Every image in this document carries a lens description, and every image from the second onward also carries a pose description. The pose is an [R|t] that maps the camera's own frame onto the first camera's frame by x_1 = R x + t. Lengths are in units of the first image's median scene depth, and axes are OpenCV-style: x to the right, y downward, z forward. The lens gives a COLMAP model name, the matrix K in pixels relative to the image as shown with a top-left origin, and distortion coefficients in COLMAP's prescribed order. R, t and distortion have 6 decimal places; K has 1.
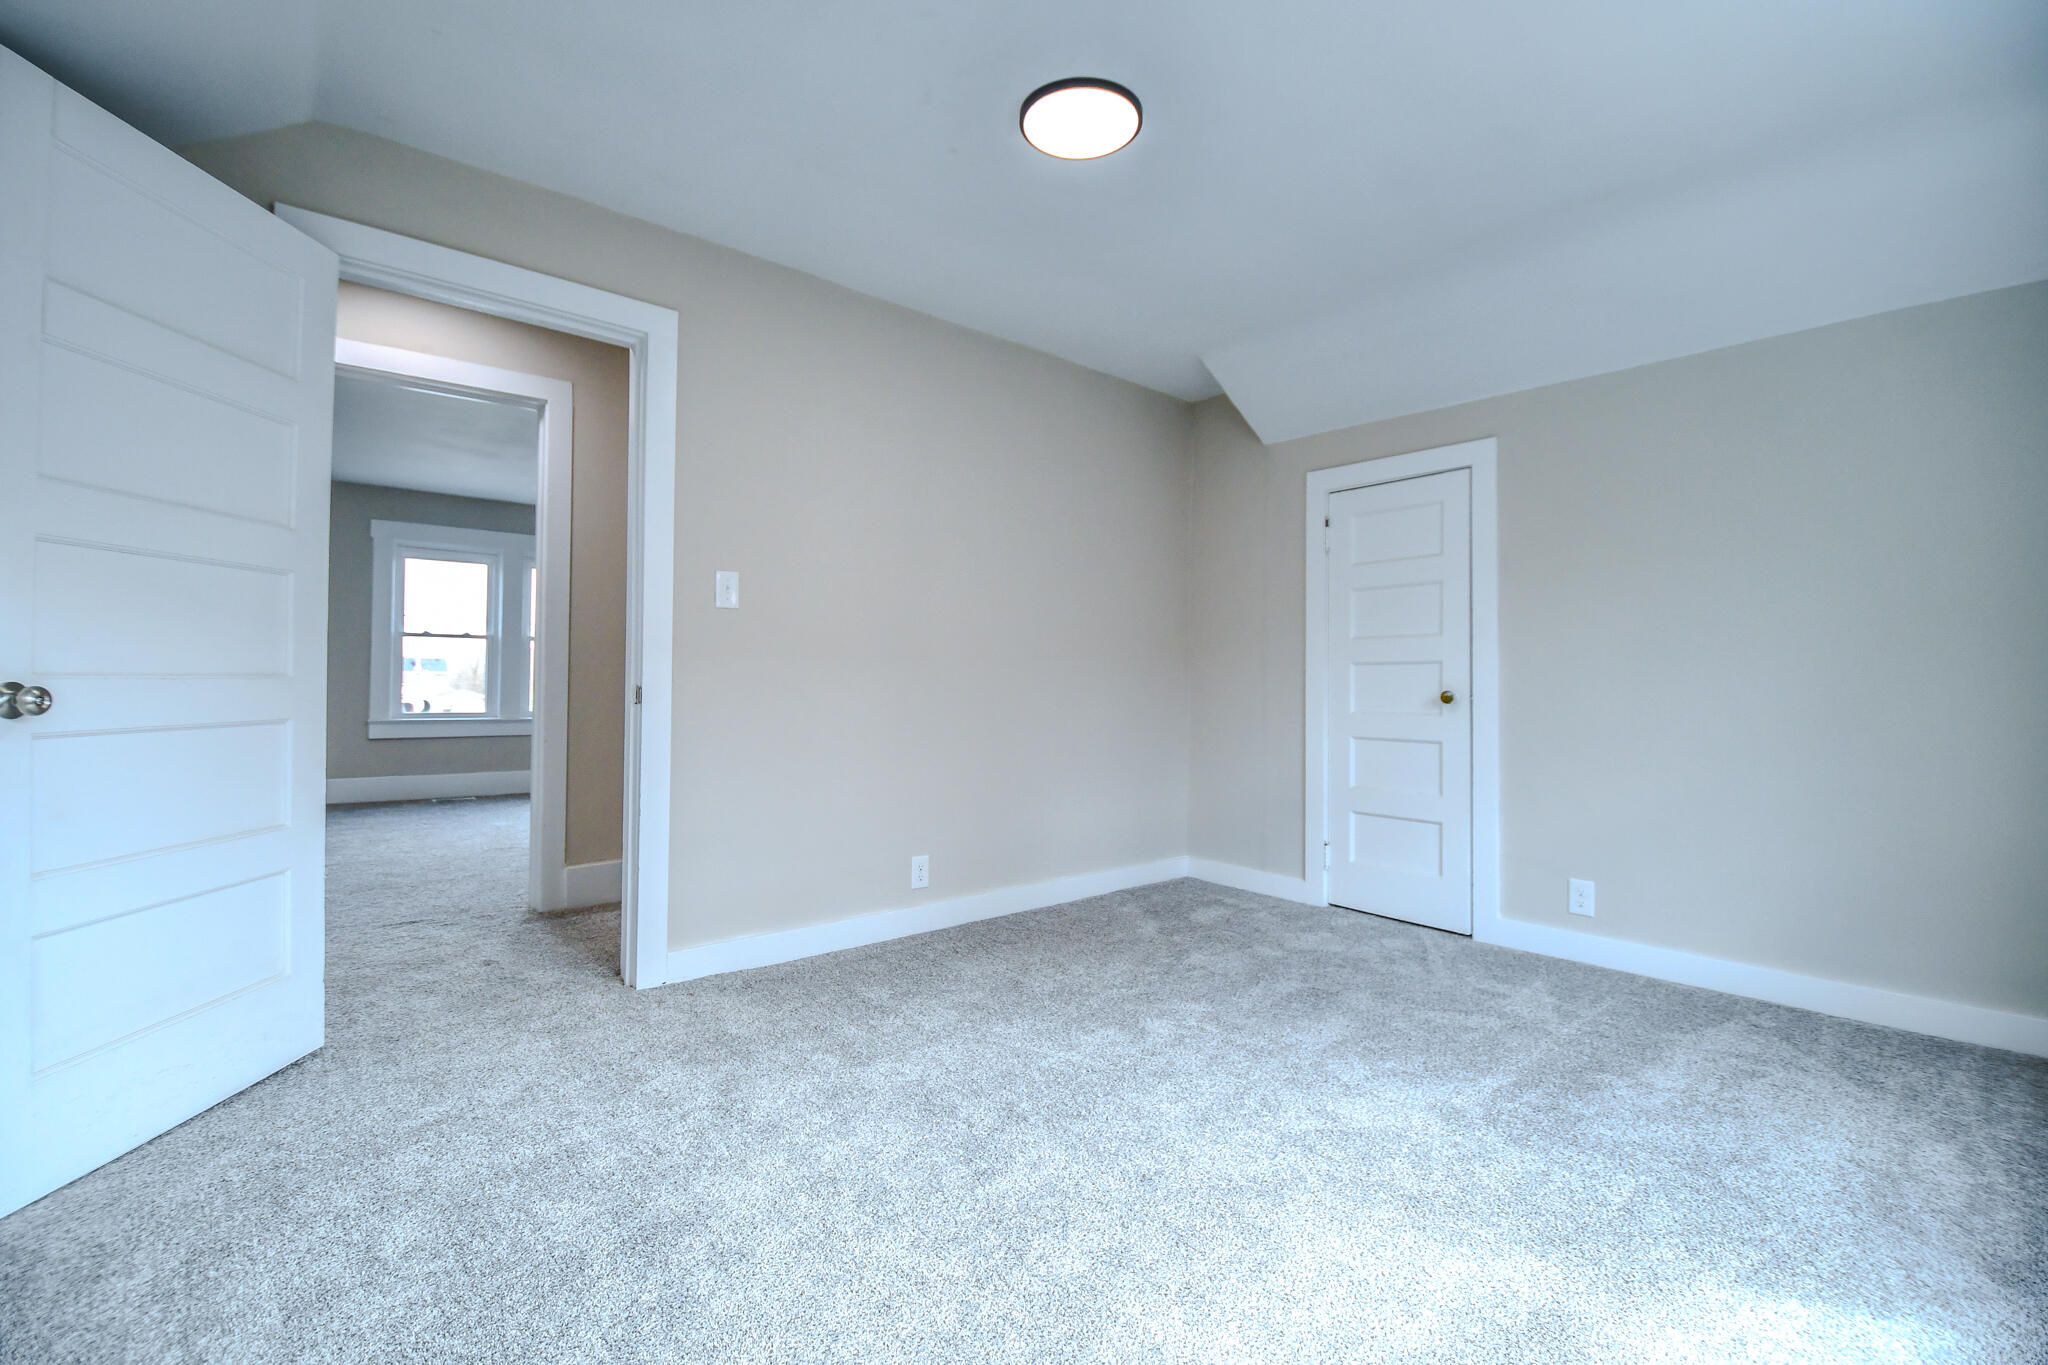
lens RADIAL K [[897.4, 0, 1024.0], [0, 897.4, 682.5], [0, 0, 1]] dist [-0.001029, -0.000311]
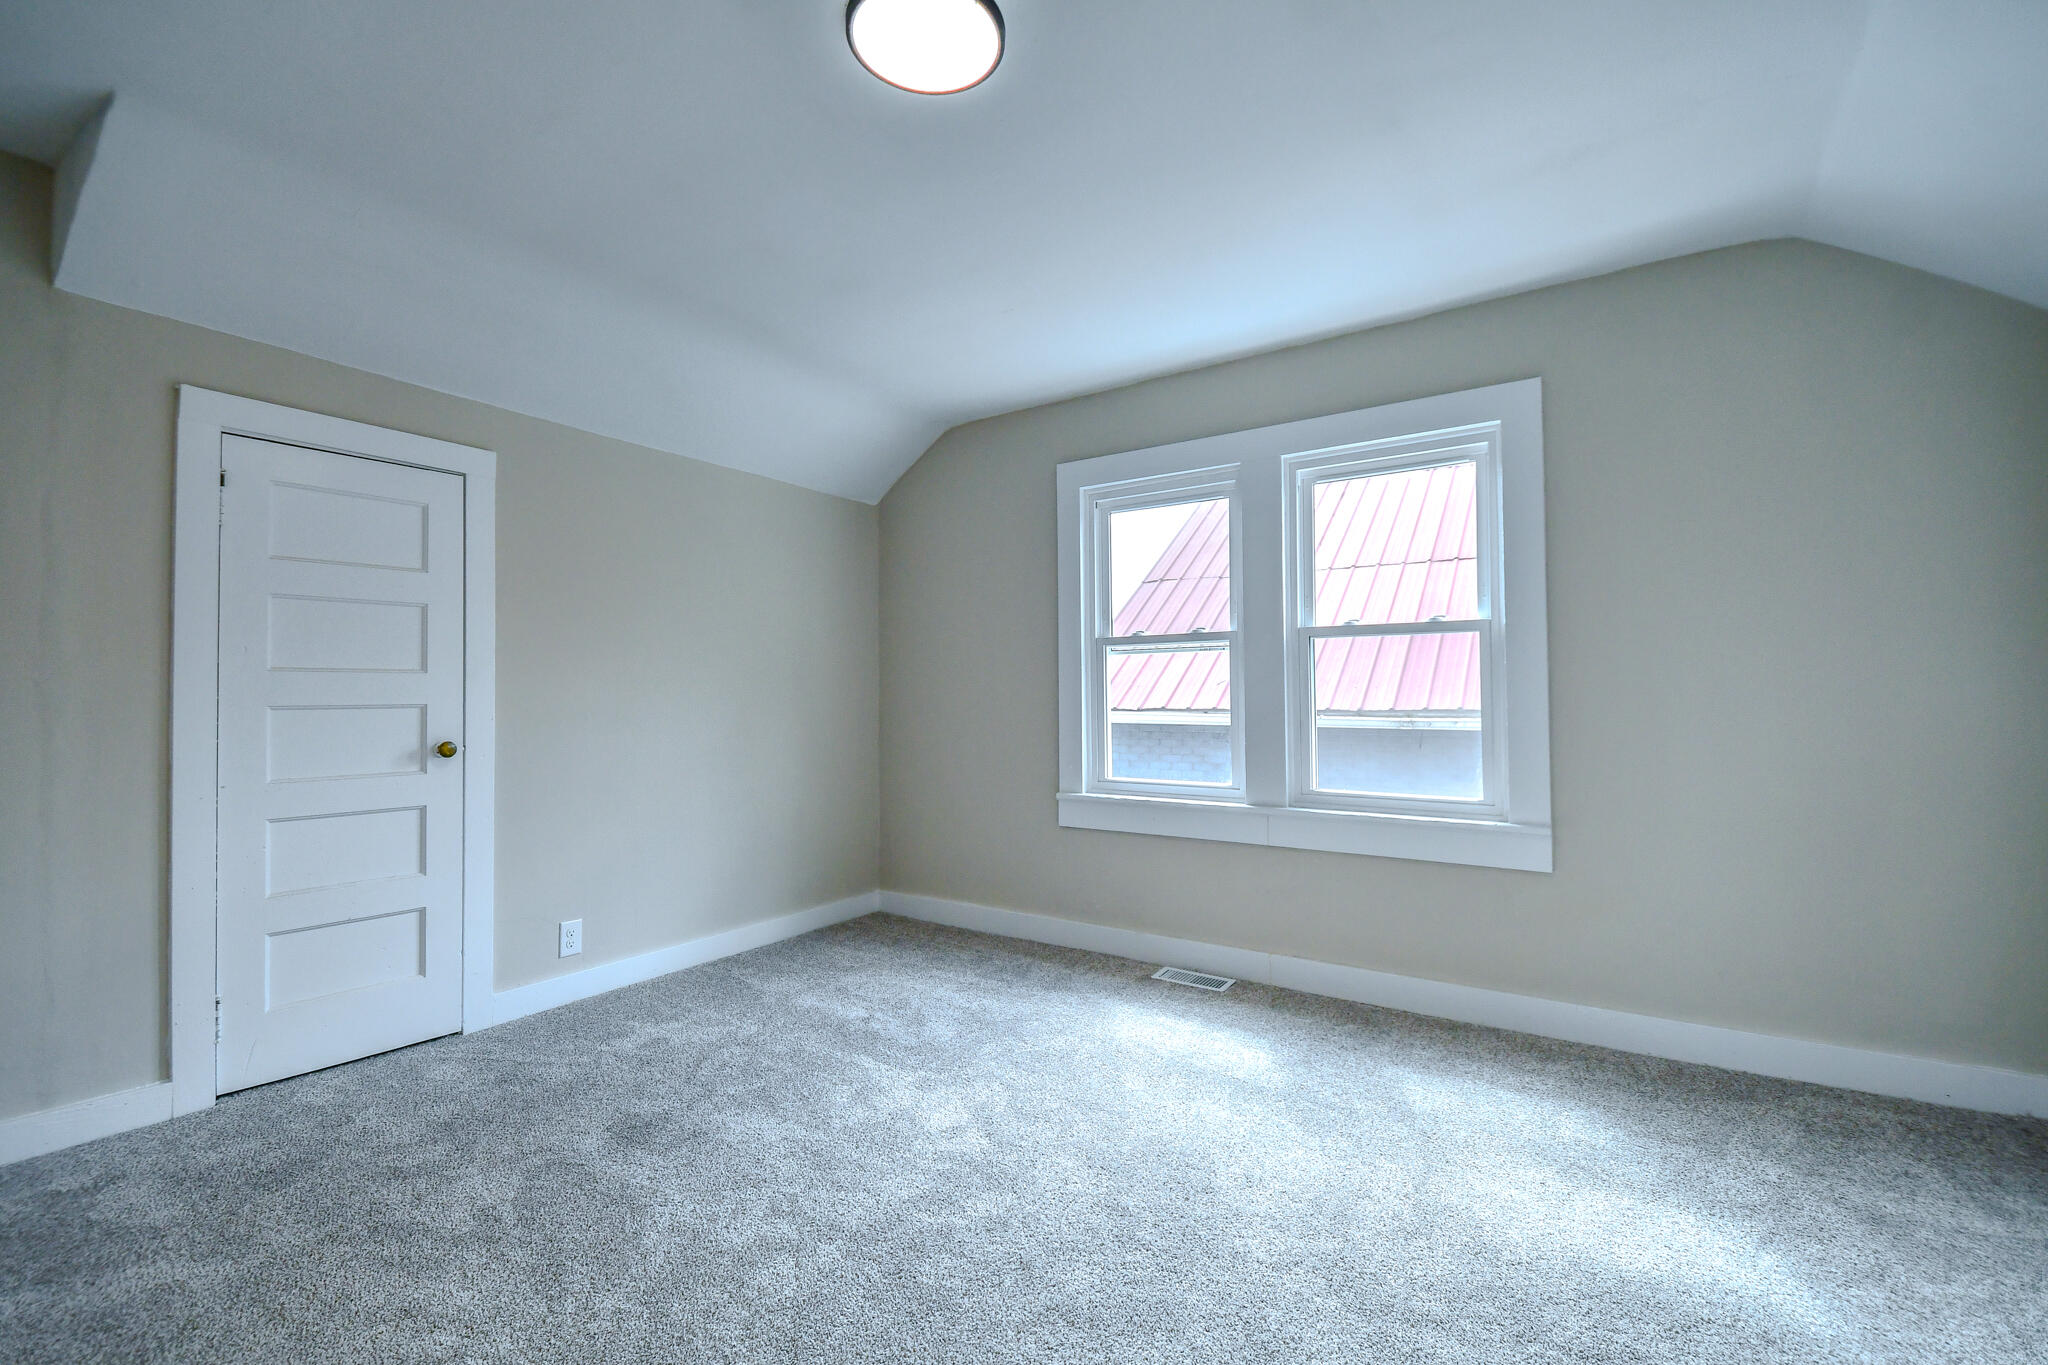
lens RADIAL K [[883.9, 0, 1024.0], [0, 883.9, 682.5], [0, 0, 1]] dist [0.000352, -0.000062]
pose [[-0.257122, 0.002874, 0.966375, -0.479474], [-0.002810, 0.999989, -0.003721, -0.047133], [-0.966375, -0.003673, -0.257111, 0.765451]]
